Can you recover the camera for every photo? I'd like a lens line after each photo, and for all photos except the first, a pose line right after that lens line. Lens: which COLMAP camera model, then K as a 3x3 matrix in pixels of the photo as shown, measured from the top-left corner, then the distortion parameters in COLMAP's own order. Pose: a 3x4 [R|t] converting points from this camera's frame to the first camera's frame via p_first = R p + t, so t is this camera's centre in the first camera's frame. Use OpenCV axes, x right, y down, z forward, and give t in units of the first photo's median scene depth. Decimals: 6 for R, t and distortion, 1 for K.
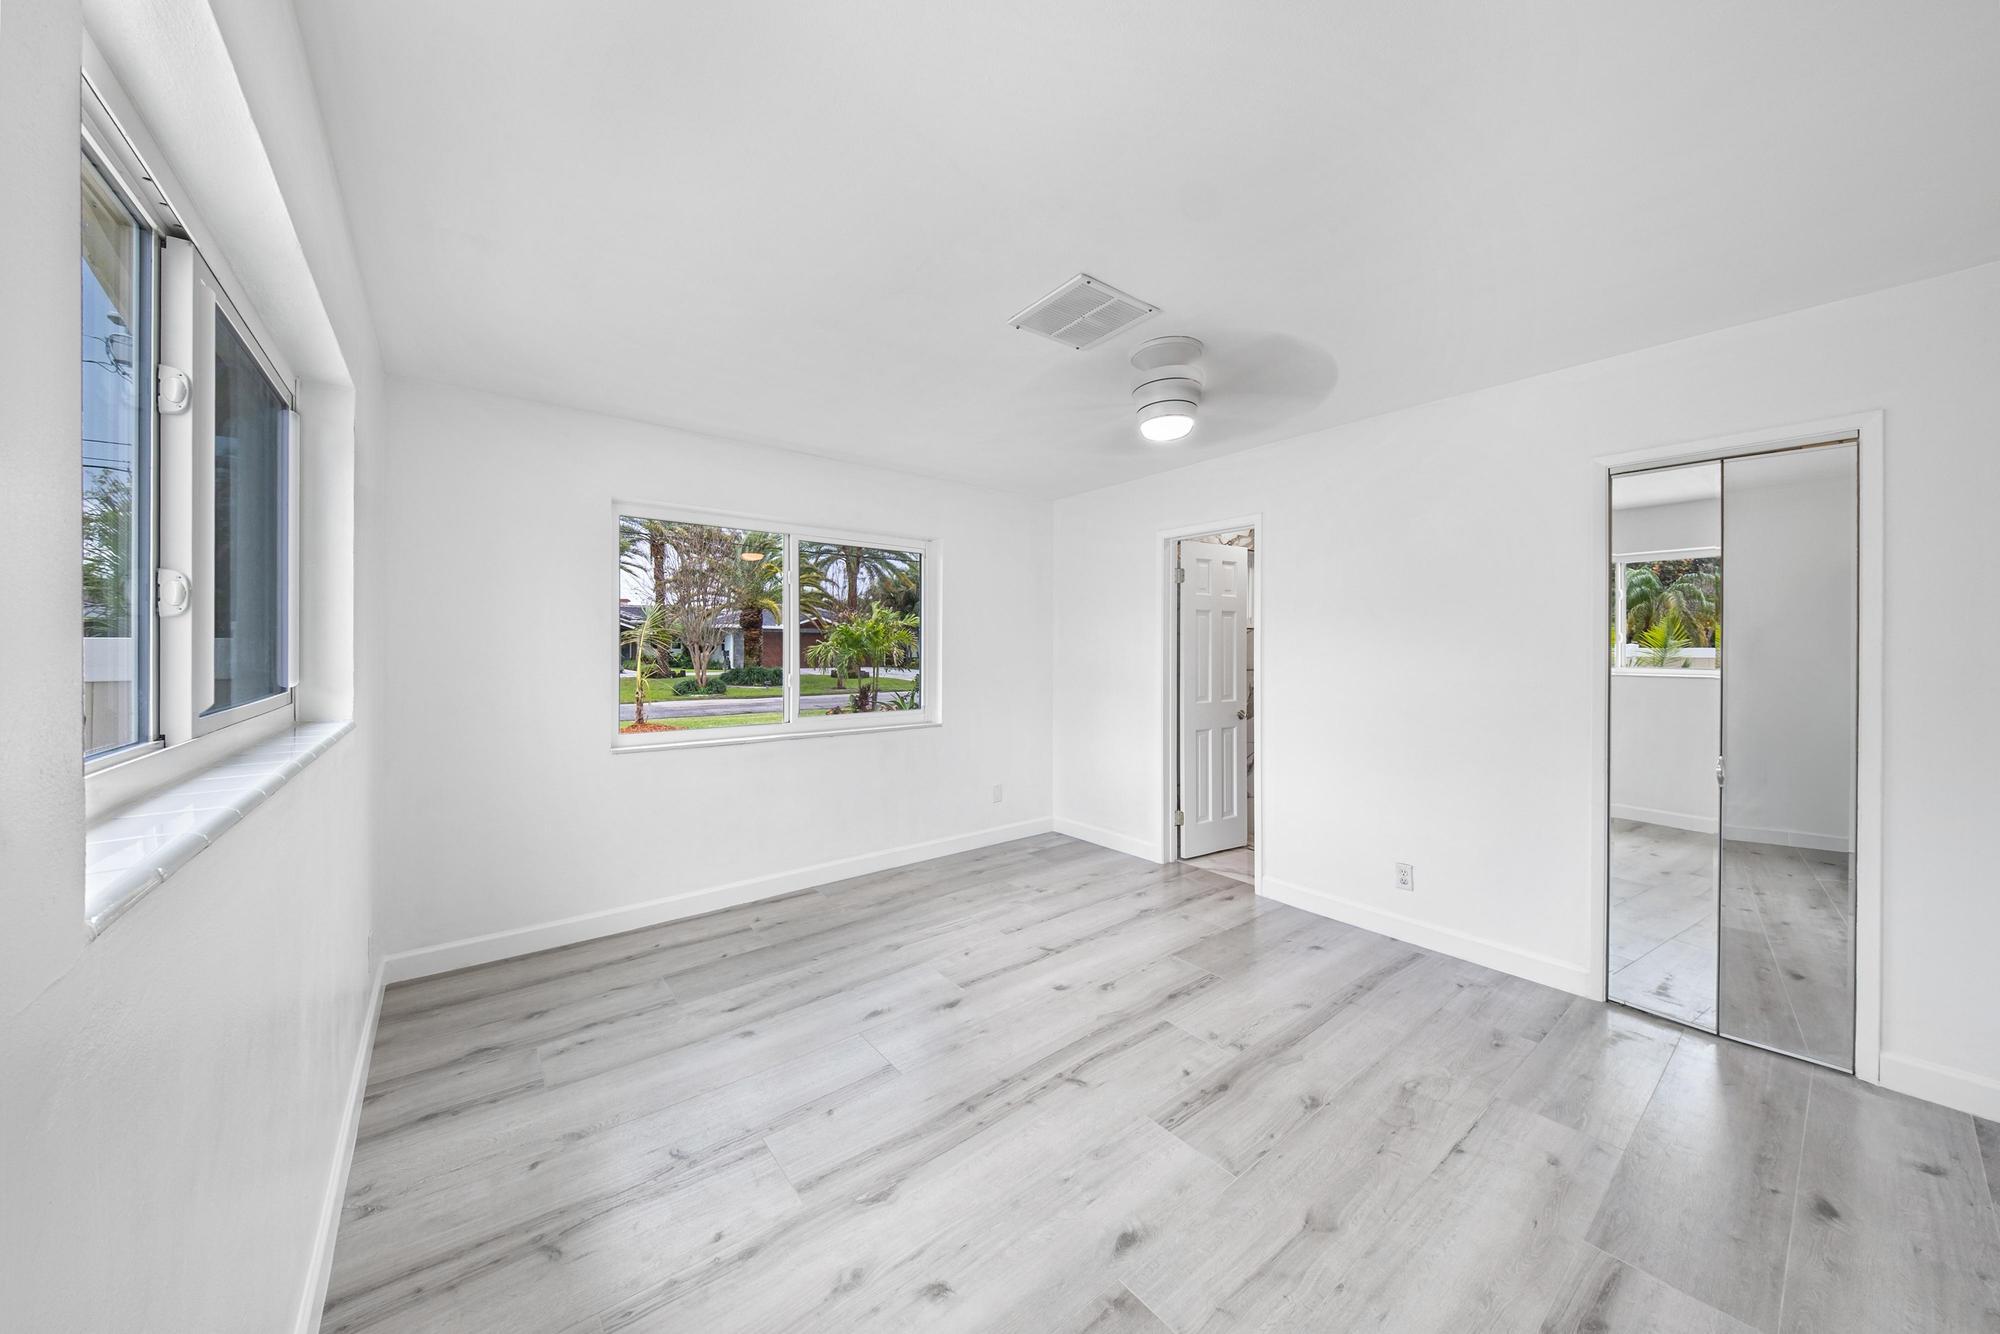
lens RADIAL K [[690.4, 0, 1003.2], [0, 690.4, 649.6], [0, 0, 1]] dist [0.051512, -0.025911]
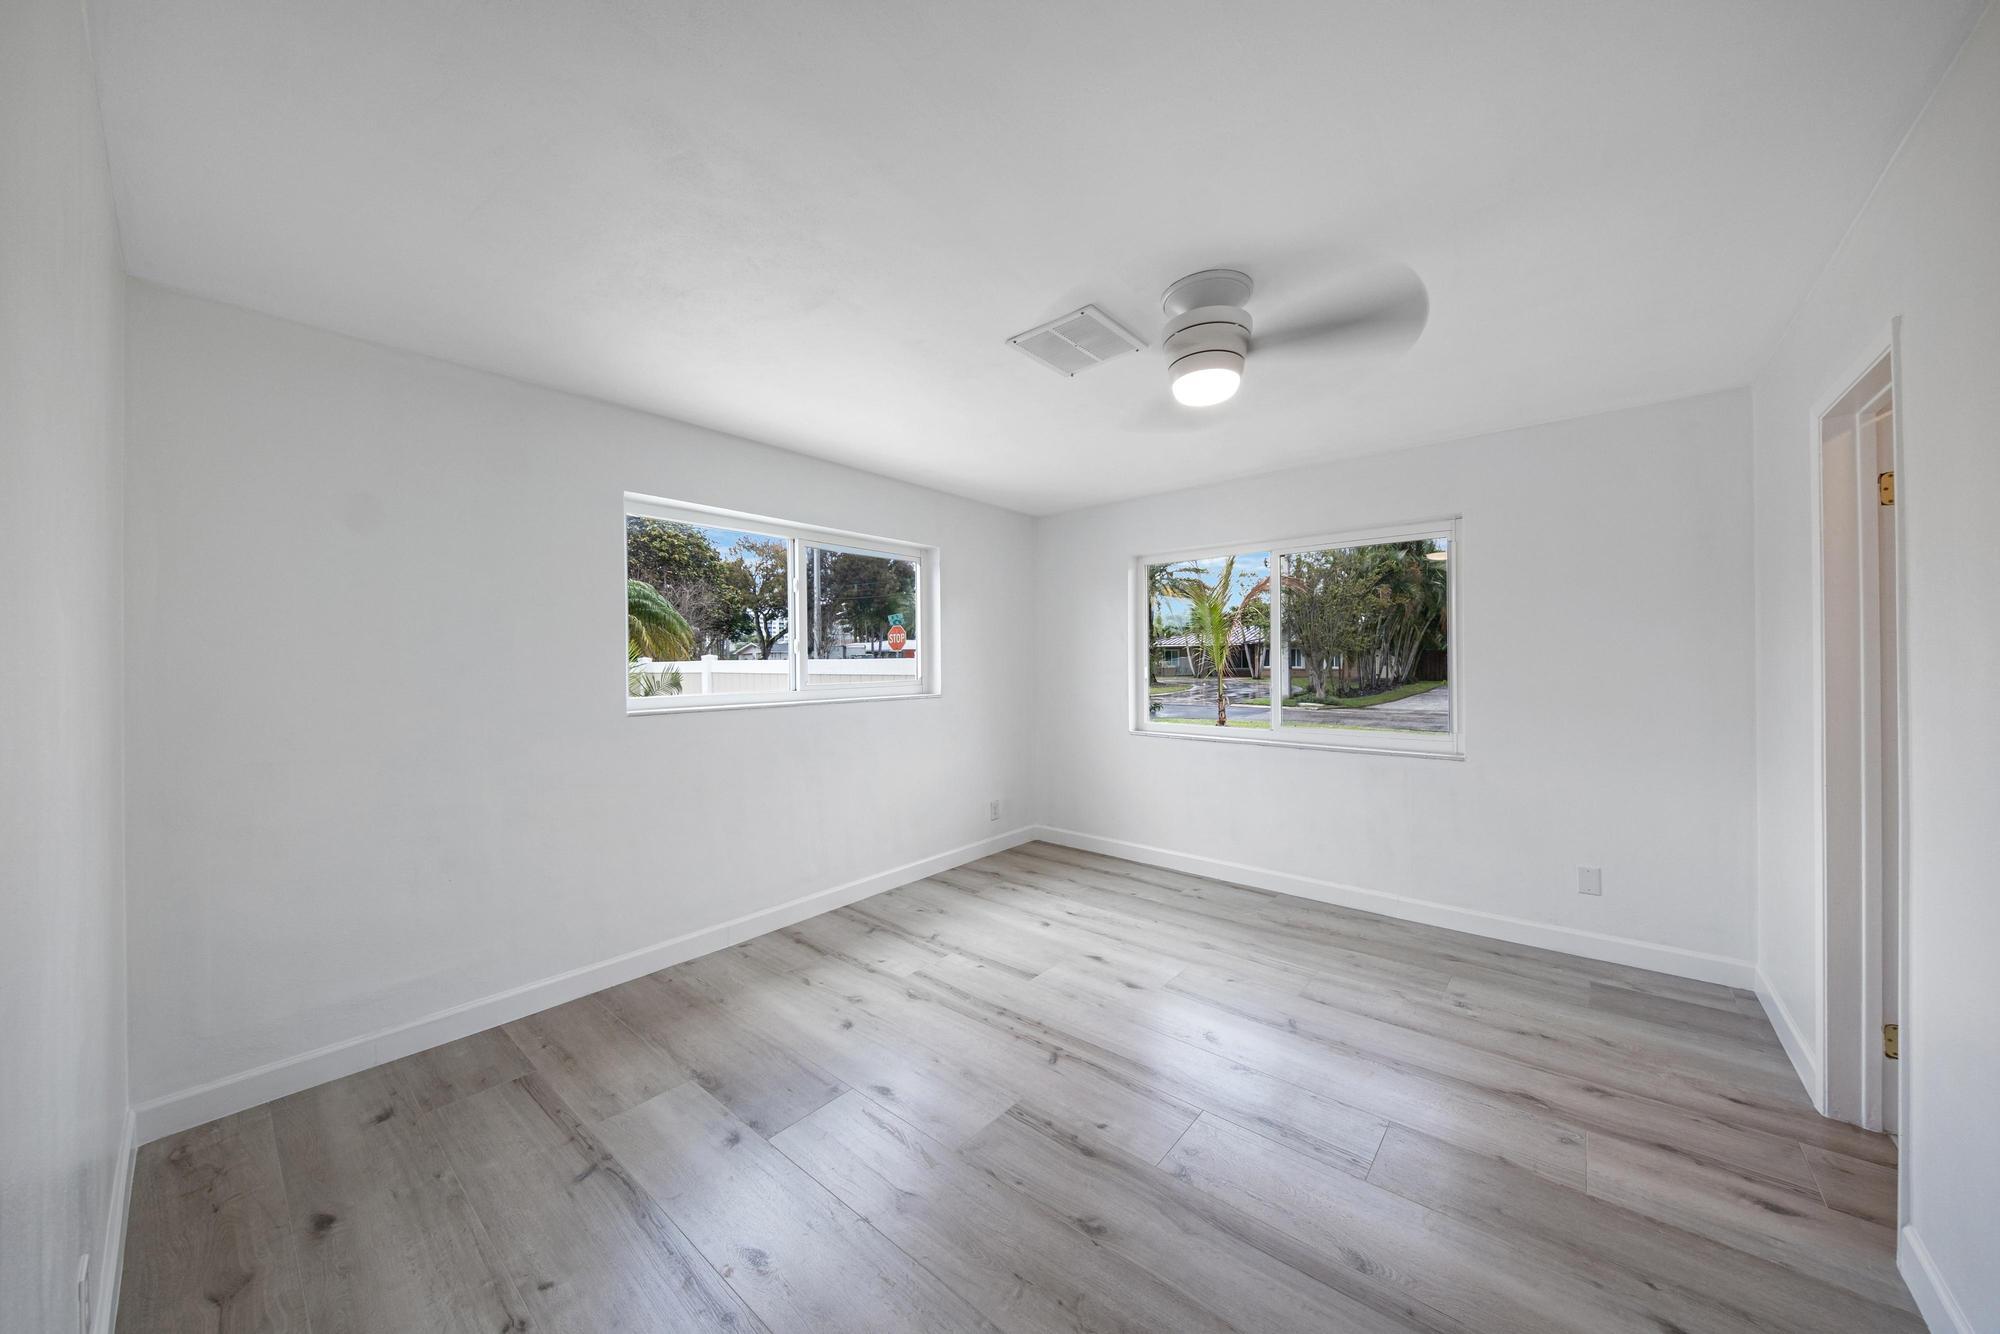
lens RADIAL K [[690.4, 0, 1003.2], [0, 690.4, 649.6], [0, 0, 1]] dist [0.051512, -0.025911]
pose [[0.186533, -0.016152, -0.982316, 0.871332], [0.001804, 0.999869, -0.016098, 0.000776], [0.982447, 0.001231, 0.186538, 0.538513]]
